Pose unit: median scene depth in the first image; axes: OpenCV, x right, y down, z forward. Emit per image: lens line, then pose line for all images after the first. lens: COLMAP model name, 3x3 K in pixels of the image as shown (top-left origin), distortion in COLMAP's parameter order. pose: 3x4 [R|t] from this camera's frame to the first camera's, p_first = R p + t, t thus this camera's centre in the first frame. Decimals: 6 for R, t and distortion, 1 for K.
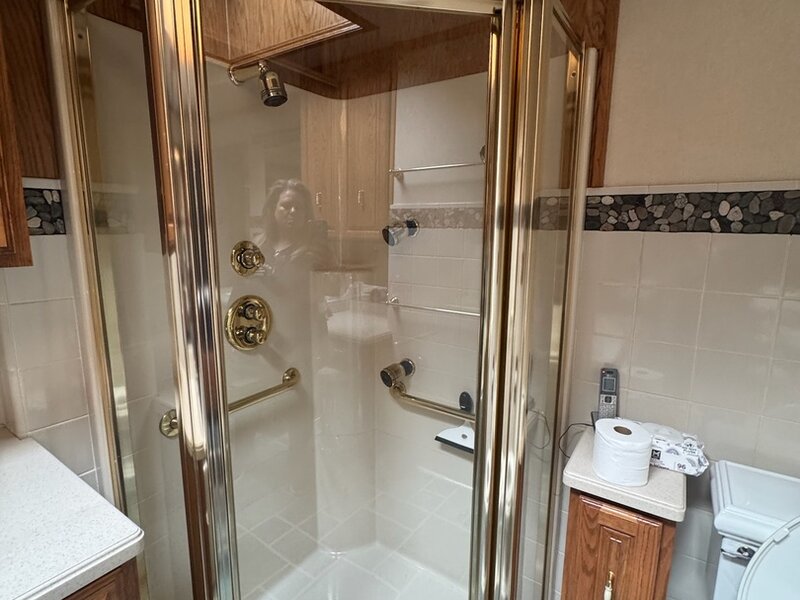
lens RADIAL K [[426.3, 0, 400.0], [0, 426.3, 300.0], [0, 0, 1]] dist [-0.001648, 0.001309]
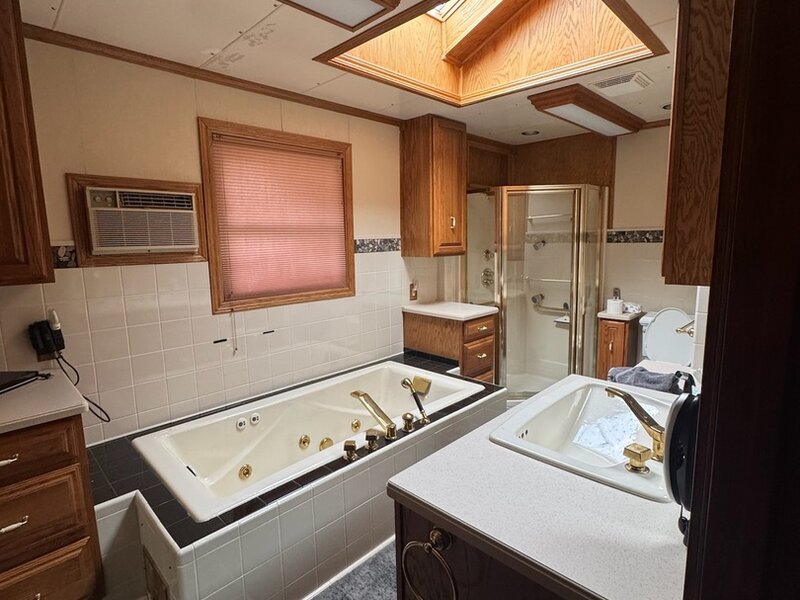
lens RADIAL K [[426.3, 0, 400.0], [0, 426.3, 300.0], [0, 0, 1]] dist [-0.001648, 0.001309]
pose [[0.981276, -0.006647, -0.192492, -0.446819], [0.000744, 0.999528, -0.030720, 0.346393], [0.192605, 0.030002, 0.980818, -2.320322]]
